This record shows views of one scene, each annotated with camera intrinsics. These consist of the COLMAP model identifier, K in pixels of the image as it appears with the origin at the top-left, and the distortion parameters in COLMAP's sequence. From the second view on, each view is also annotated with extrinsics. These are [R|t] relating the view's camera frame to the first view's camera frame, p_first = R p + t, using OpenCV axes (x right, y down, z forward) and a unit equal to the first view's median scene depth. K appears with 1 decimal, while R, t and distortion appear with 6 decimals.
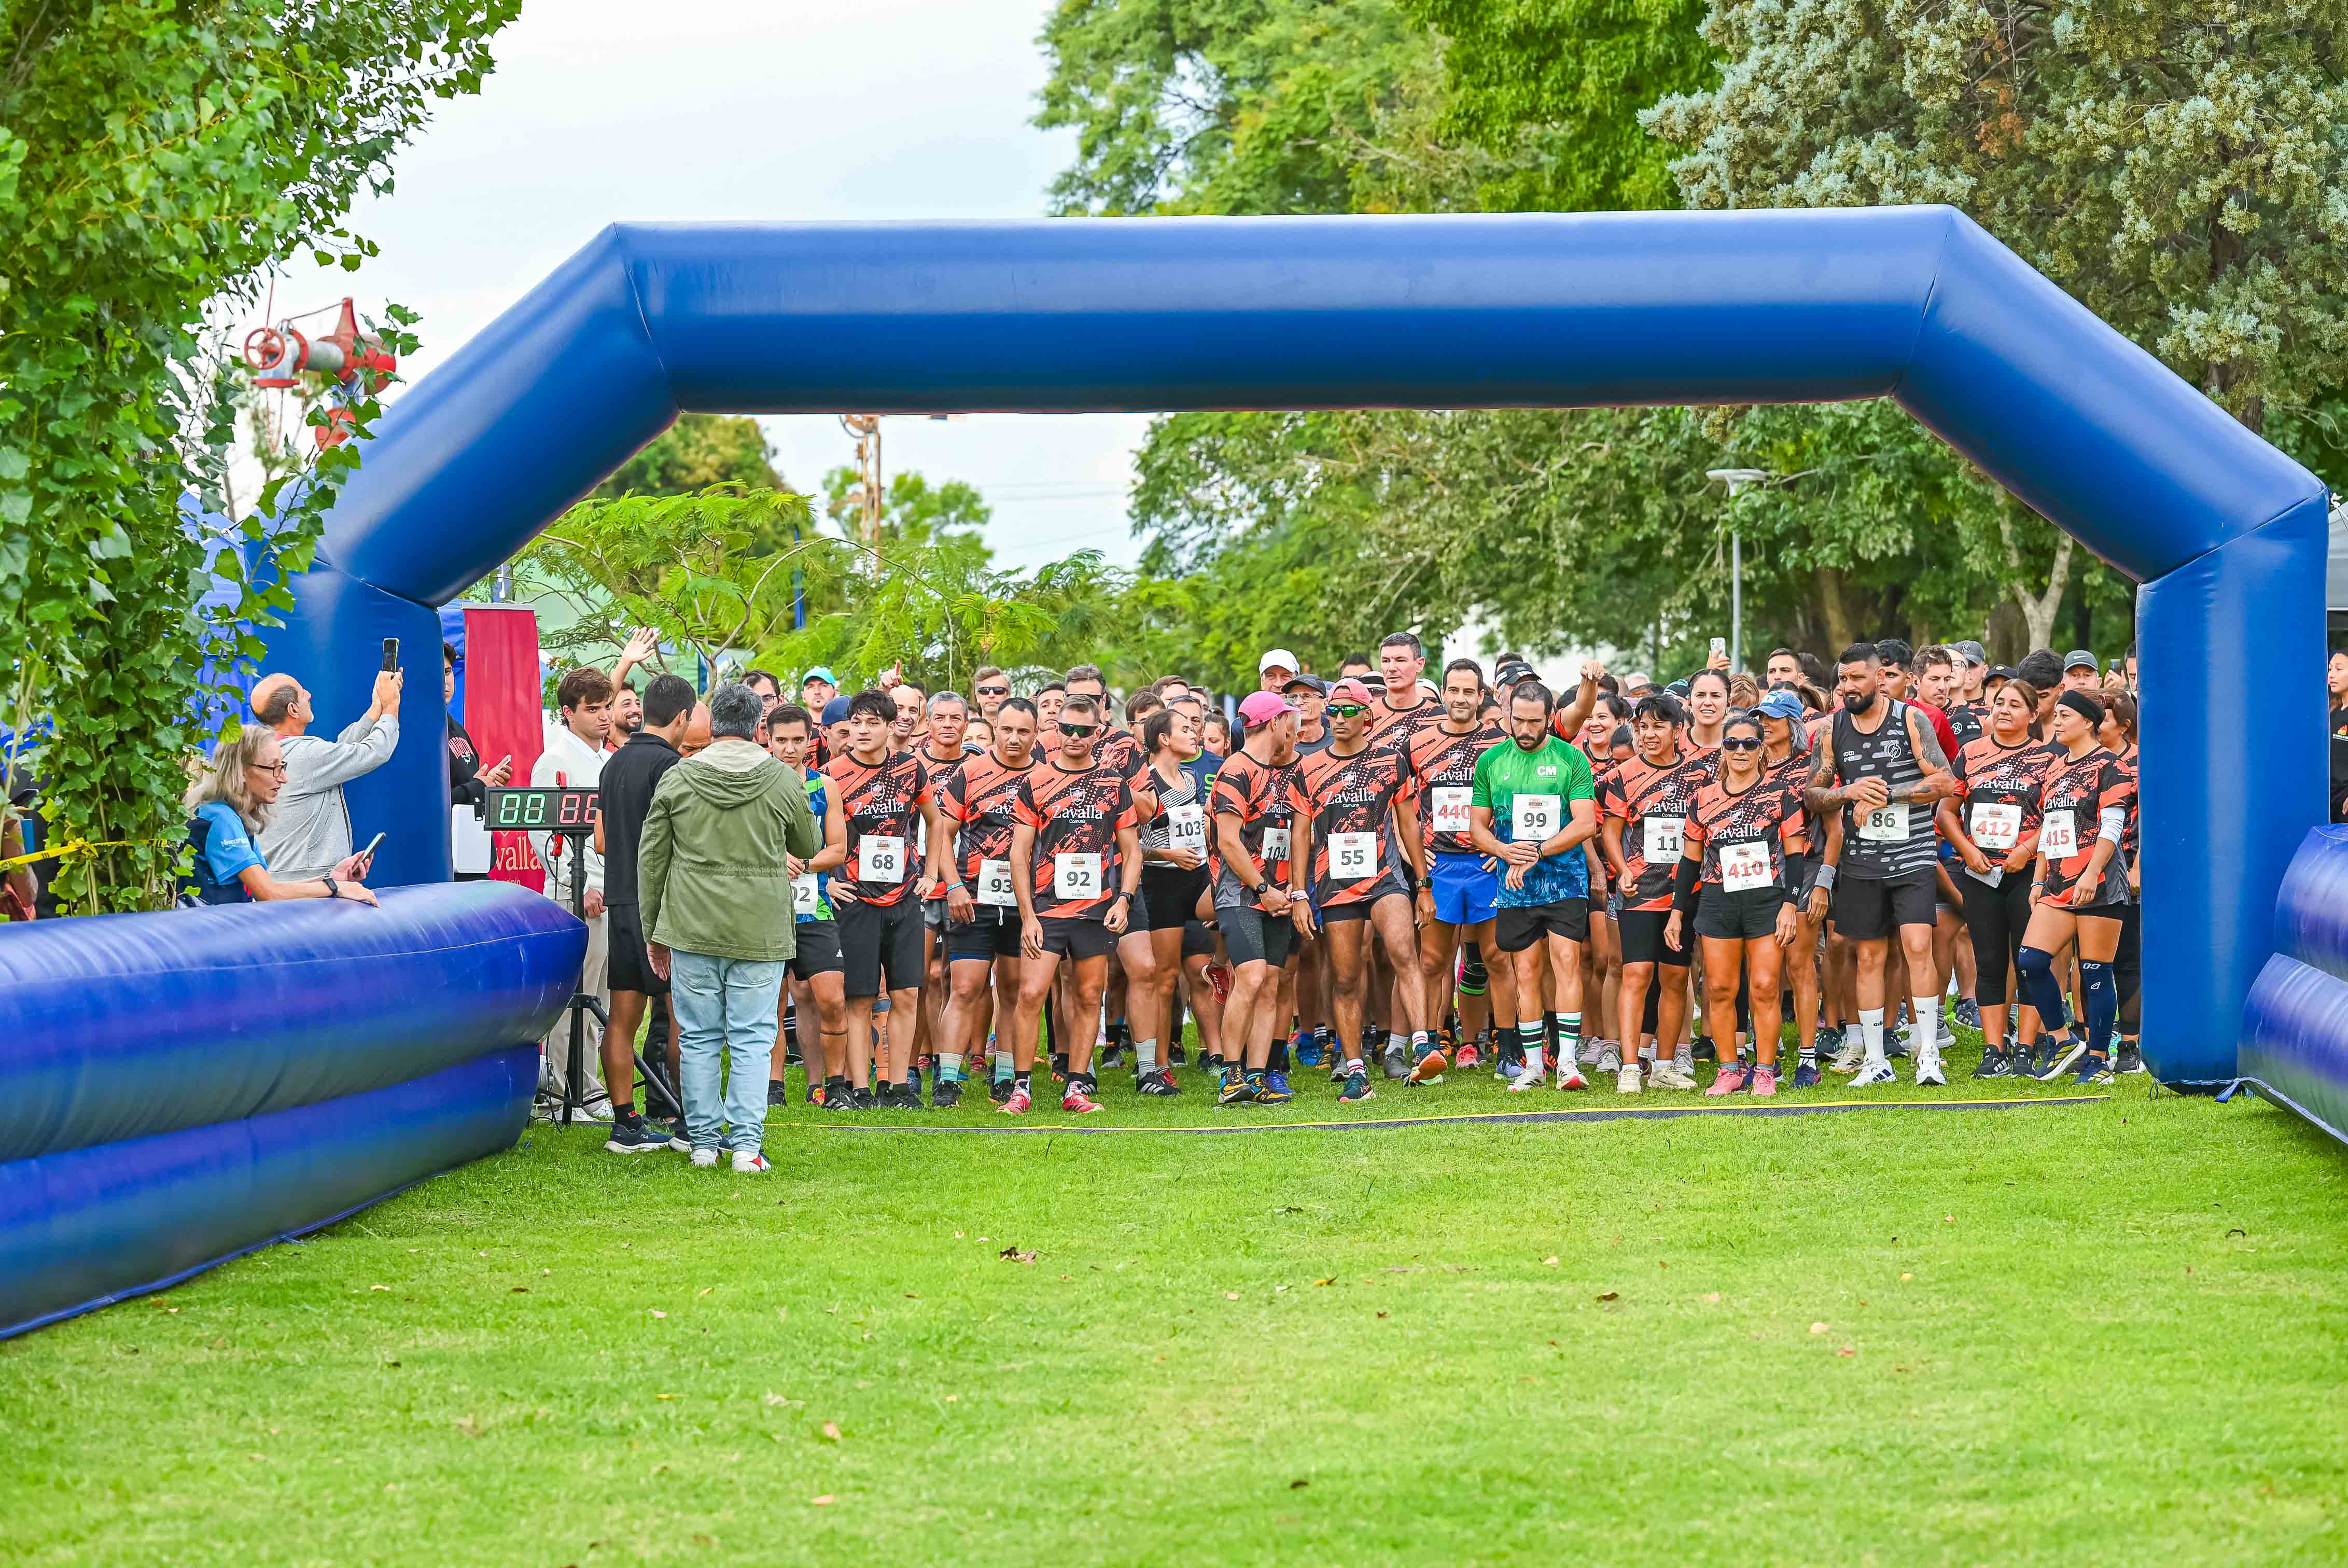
lens RADIAL K [[7315.8, 0, 1174.4], [0, 7315.8, 832.5], [0, 0, 1]] dist [-0.236637, -3.168592]
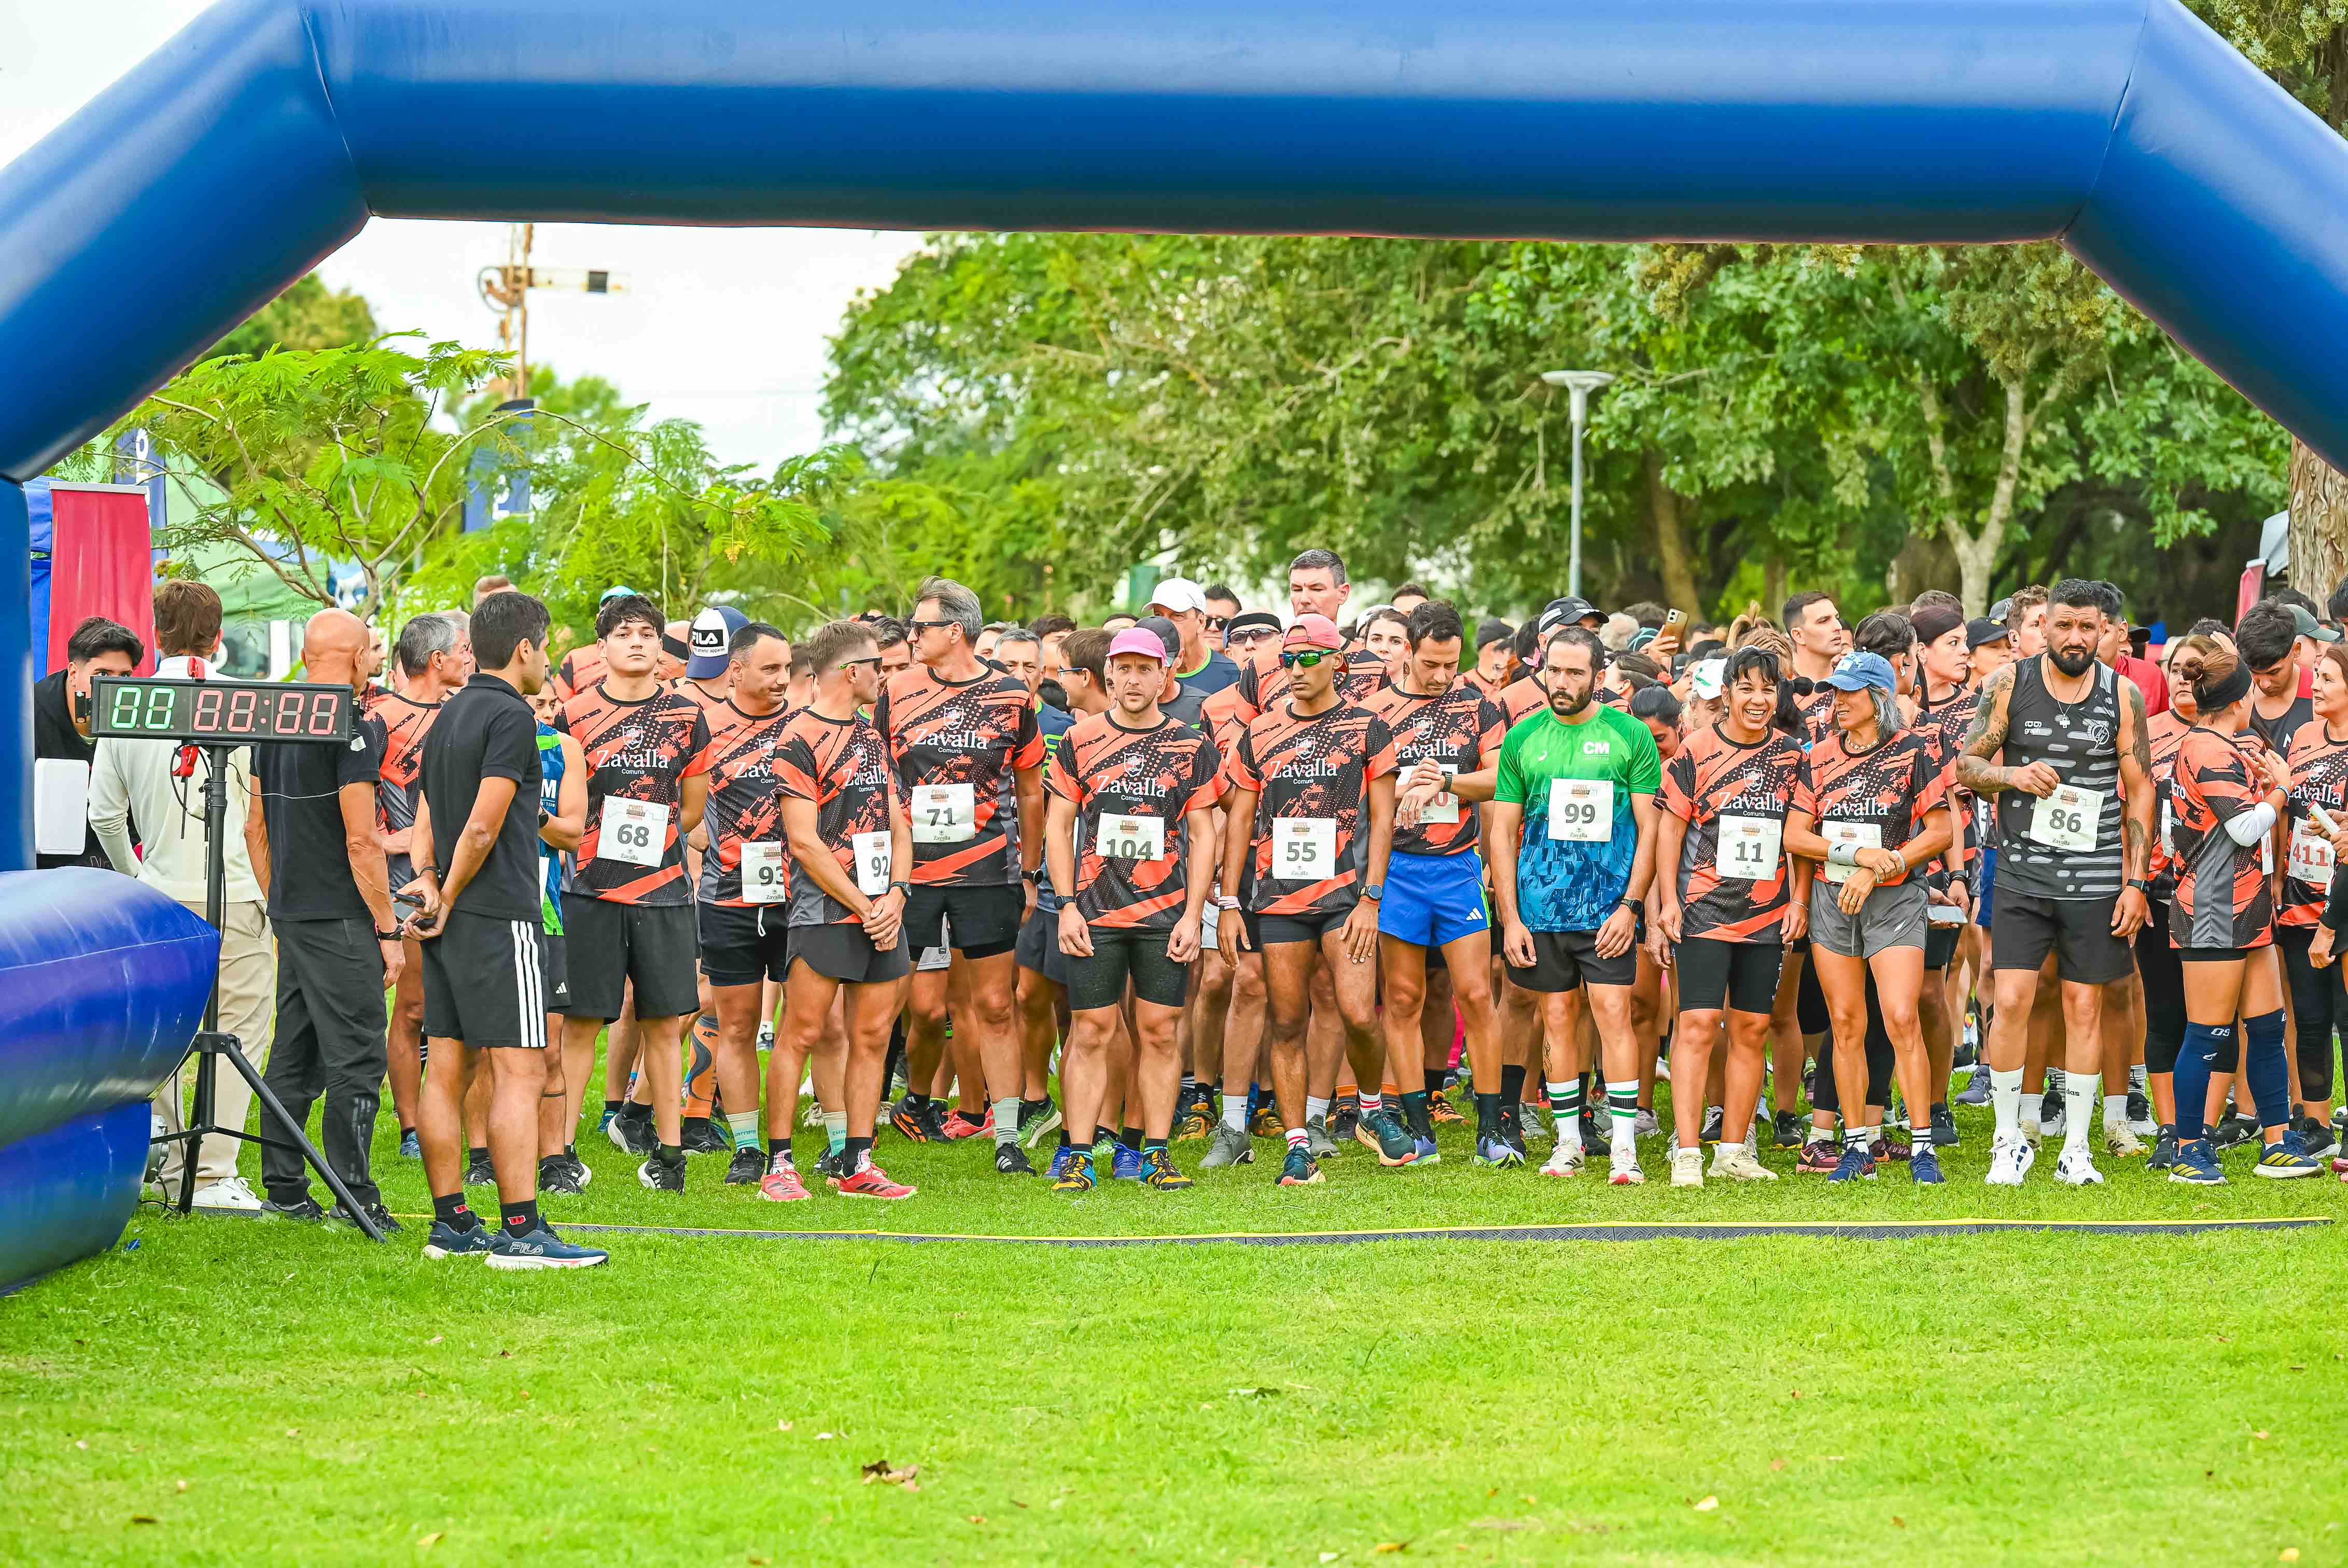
lens RADIAL K [[8346.4, 0, 1174.0], [0, 8346.4, 784.0], [0, 0, 1]] dist [-0.463879, -4.259721]
pose [[0.998803, 0.024156, 0.042544, -0.015684], [-0.024129, 0.999708, -0.001158, -0.002247], [-0.042560, 0.000130, 0.999094, 0.133380]]
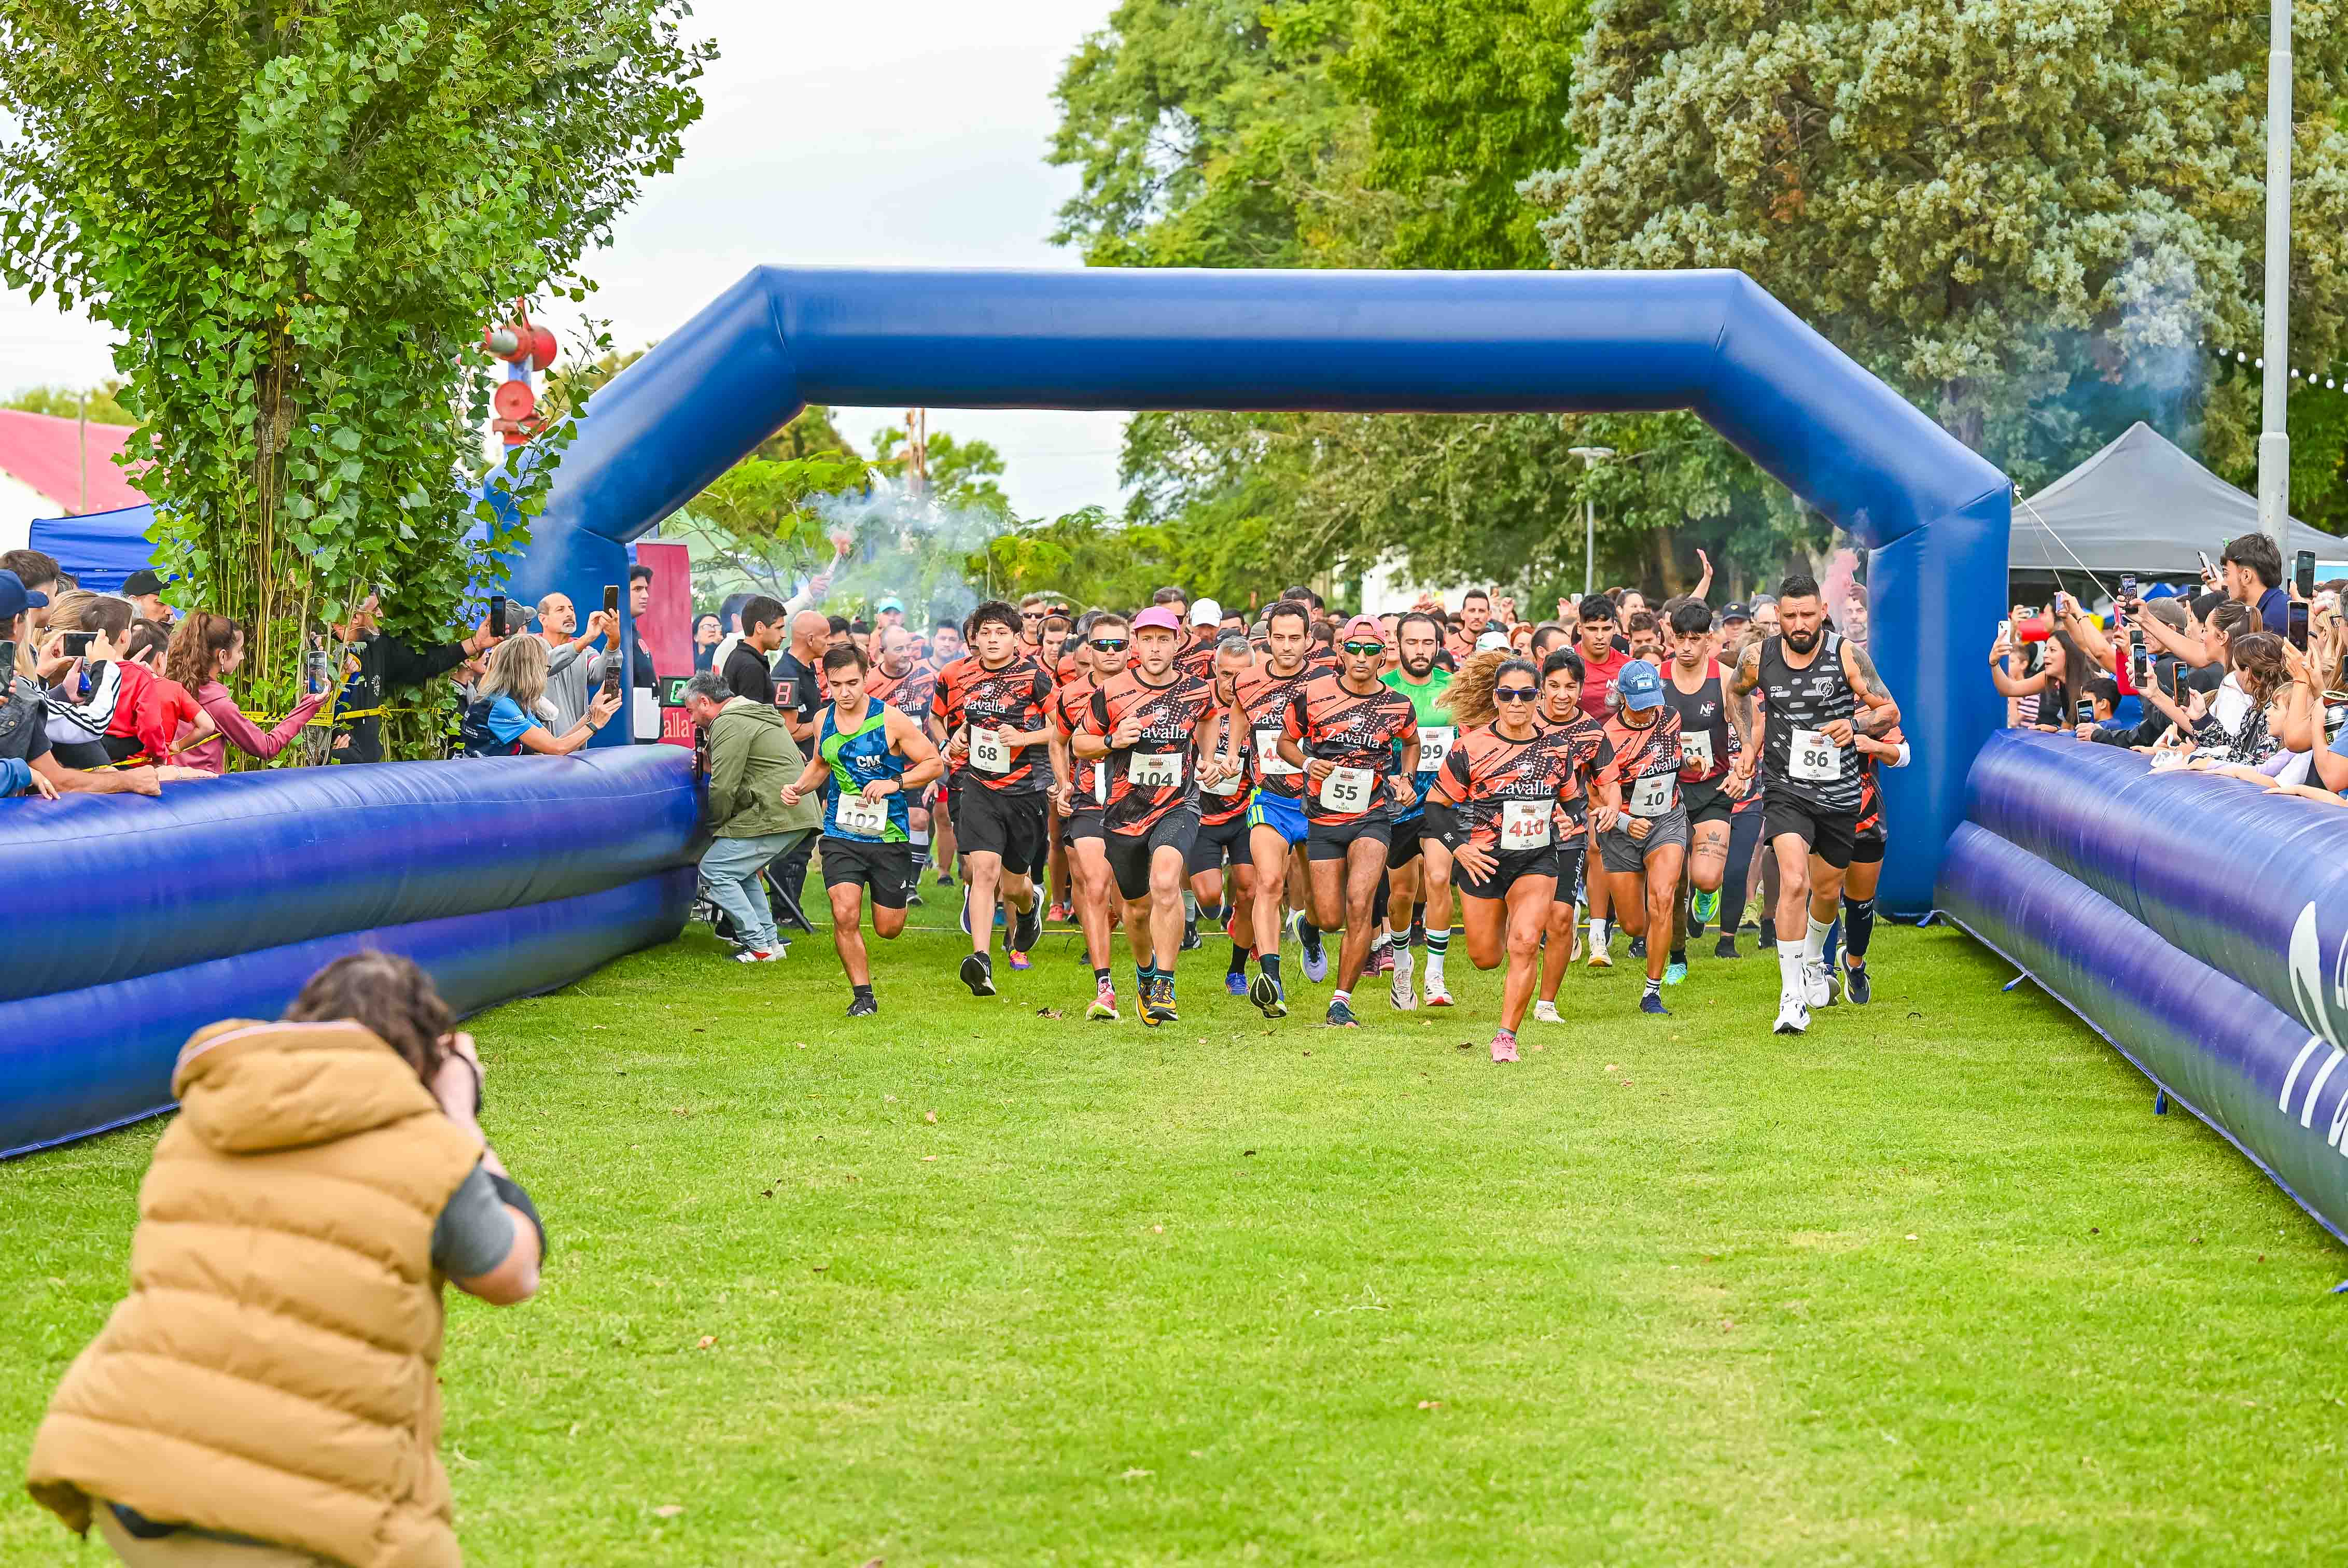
lens RADIAL K [[5856.9, 0, 1176.4], [0, 5856.9, 844.0], [0, 0, 1]] dist [-0.075861, -0.882977]
pose [[0.999809, 0.018644, 0.005839, -0.002176], [-0.018760, 0.999614, 0.020500, 0.000749], [-0.005455, -0.020606, 0.999773, -0.070057]]
